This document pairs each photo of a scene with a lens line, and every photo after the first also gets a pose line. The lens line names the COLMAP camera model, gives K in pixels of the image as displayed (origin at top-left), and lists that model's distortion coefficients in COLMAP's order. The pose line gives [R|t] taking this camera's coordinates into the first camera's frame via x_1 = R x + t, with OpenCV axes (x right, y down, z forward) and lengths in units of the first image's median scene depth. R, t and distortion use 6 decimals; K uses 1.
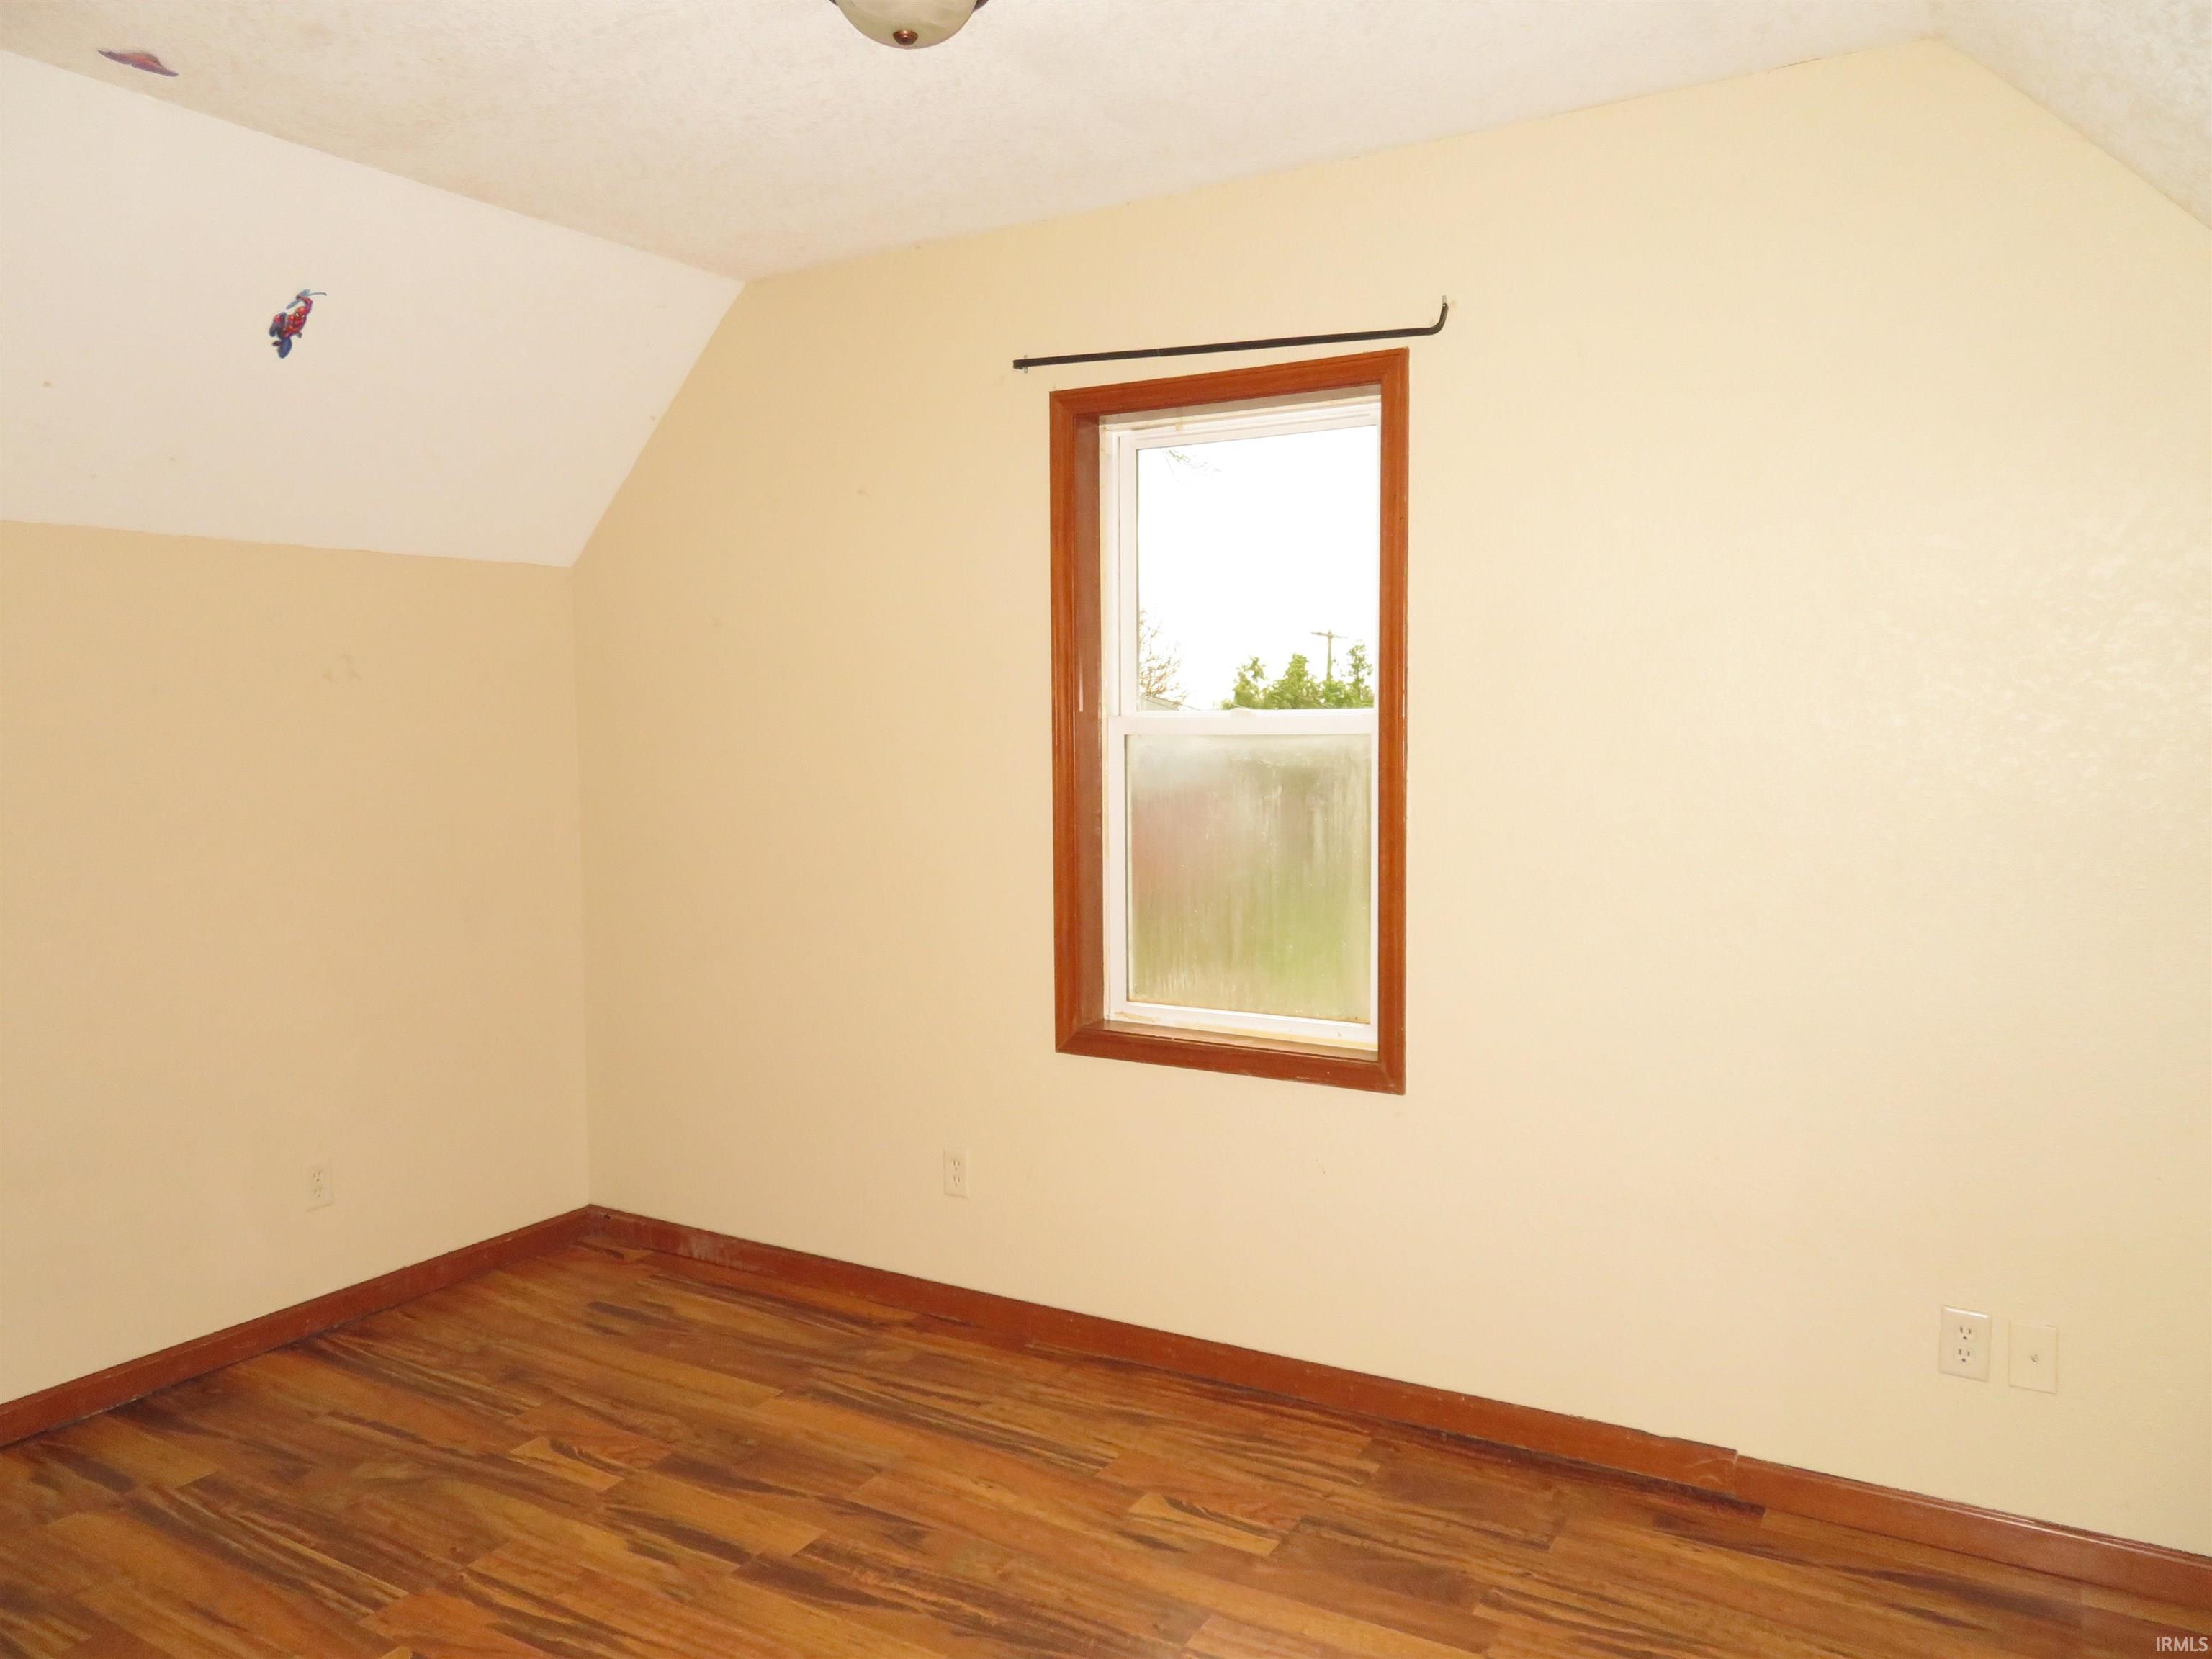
lens RADIAL K [[1582.3, 0, 1098.3], [0, 1582.3, 803.1], [0, 0, 1]] dist [-0.016449, 0.002216]
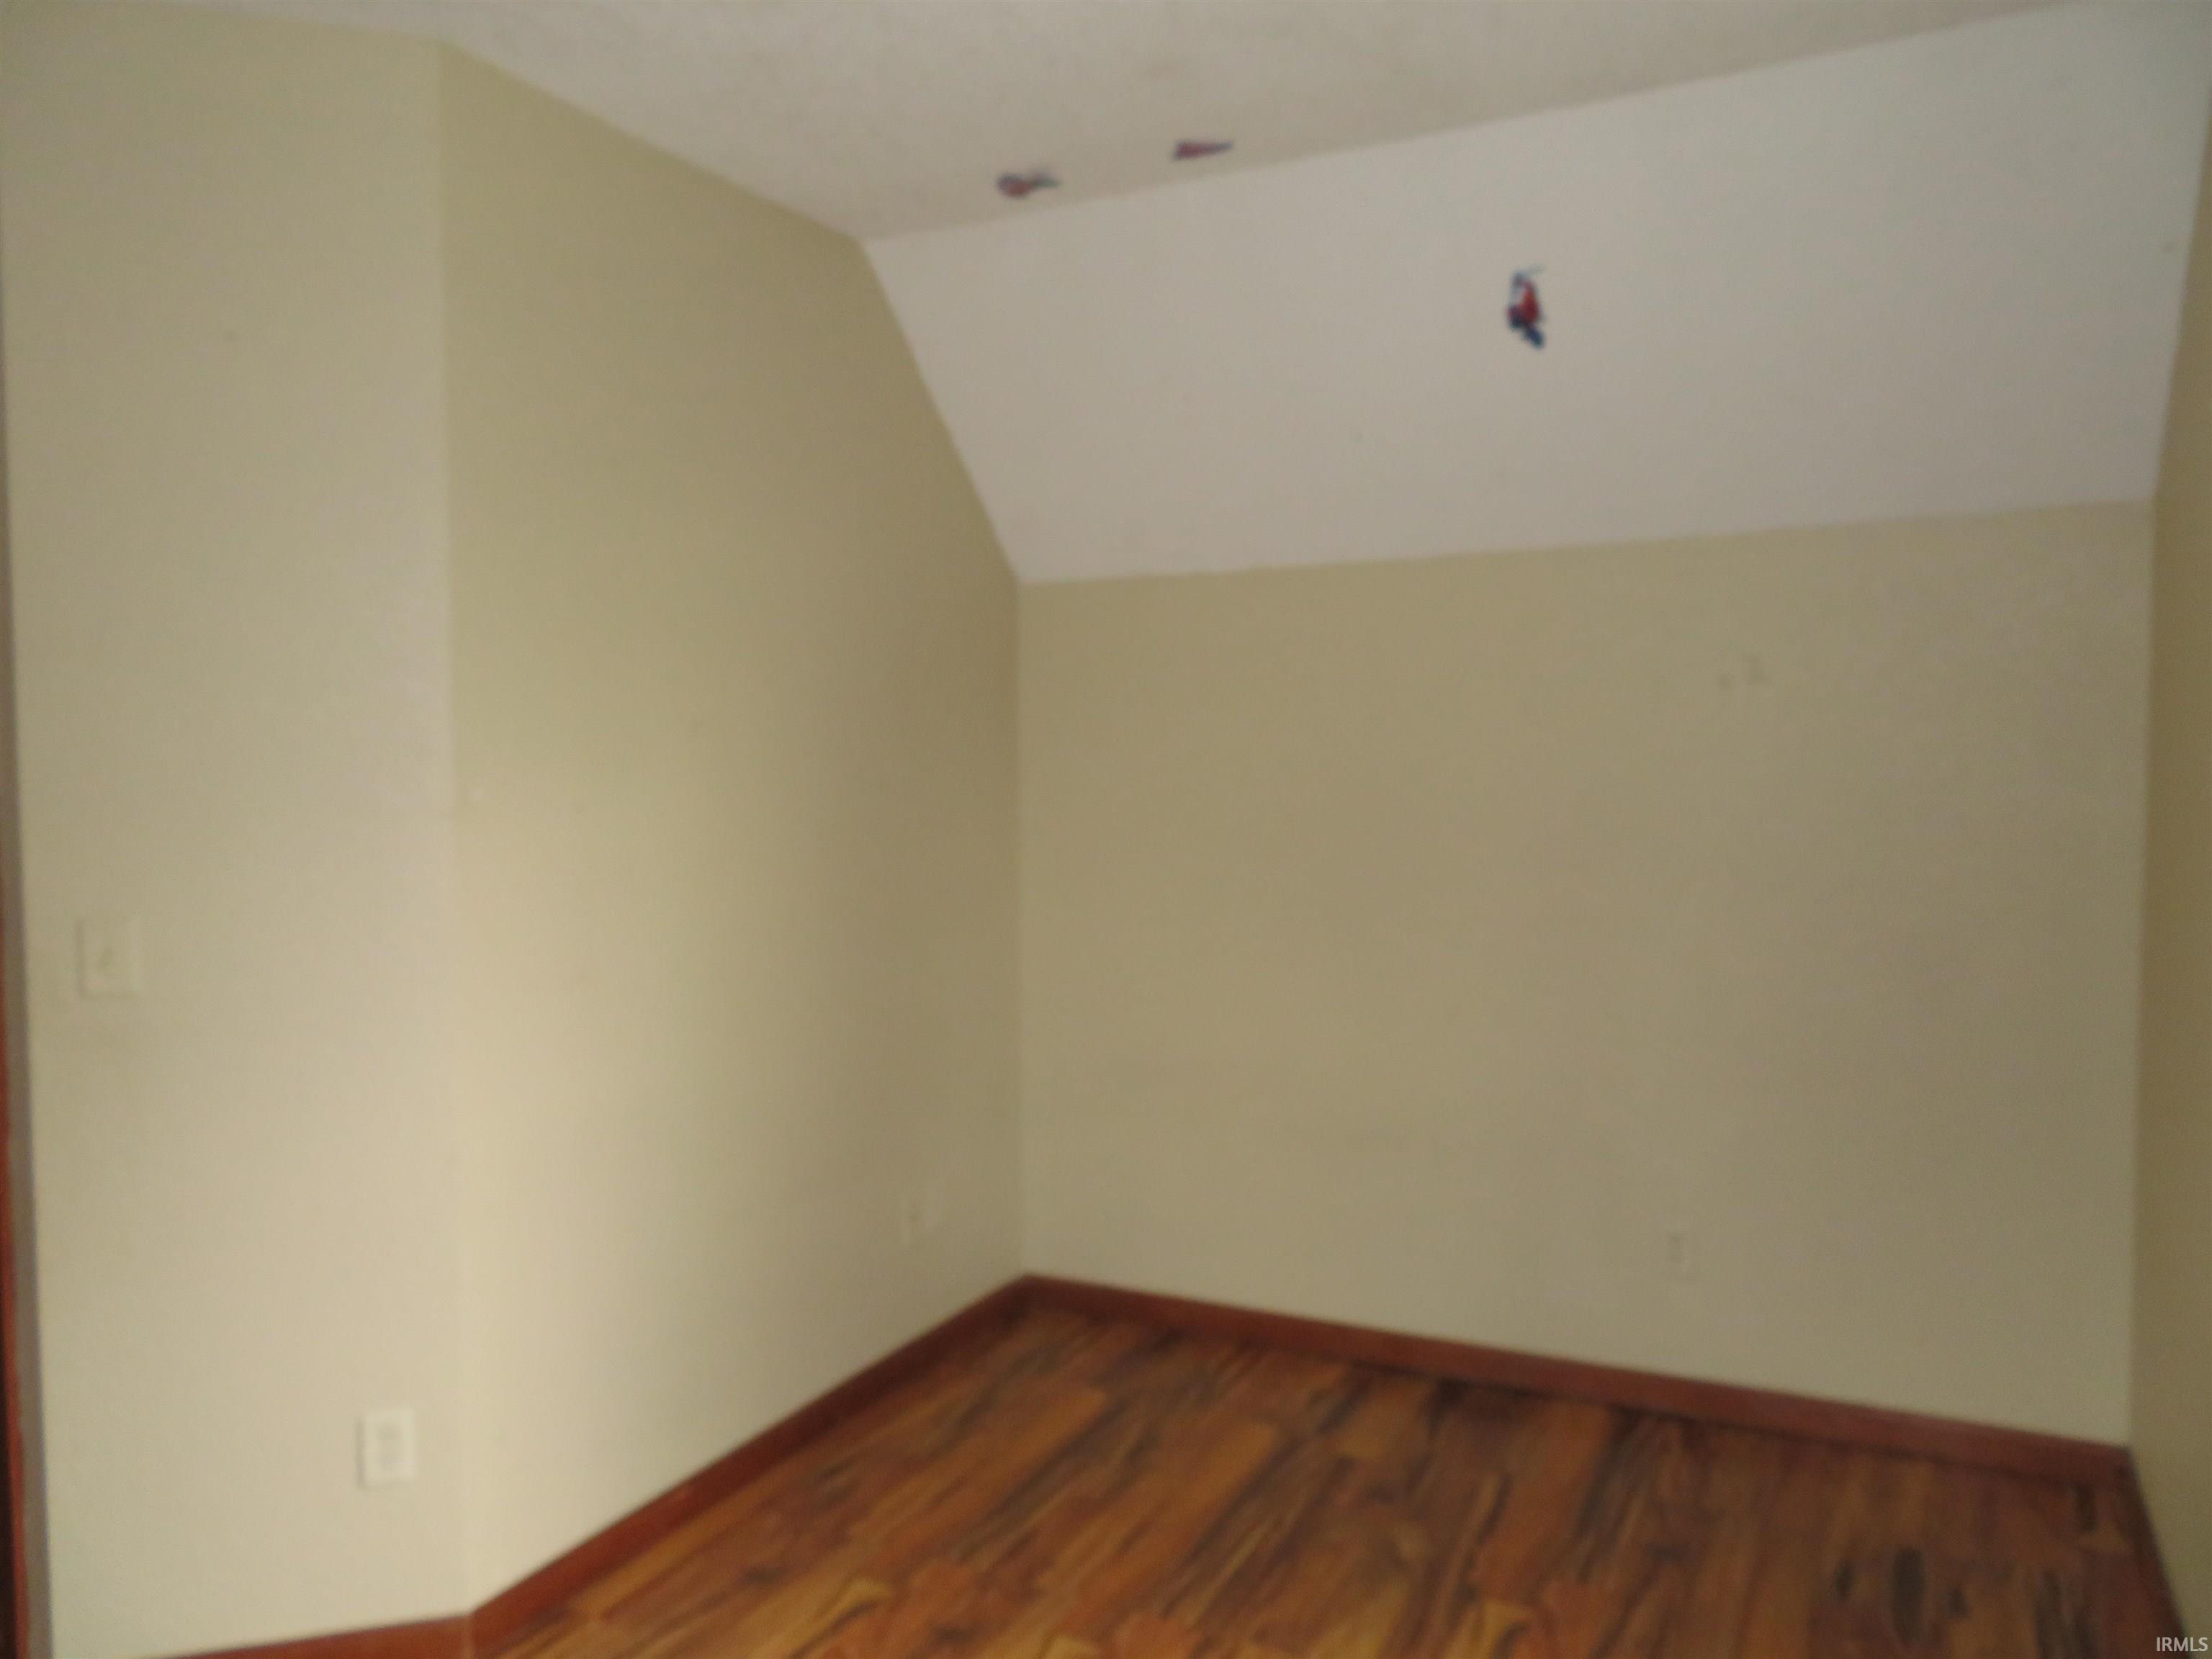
lens RADIAL K [[1582.3, 0, 1098.3], [0, 1582.3, 803.1], [0, 0, 1]] dist [-0.016449, 0.002216]
pose [[0.056556, 0.048448, -0.997223, 0.436422], [-0.041415, 0.998076, 0.046141, -0.046708], [0.997540, 0.038690, 0.058453, 0.725105]]
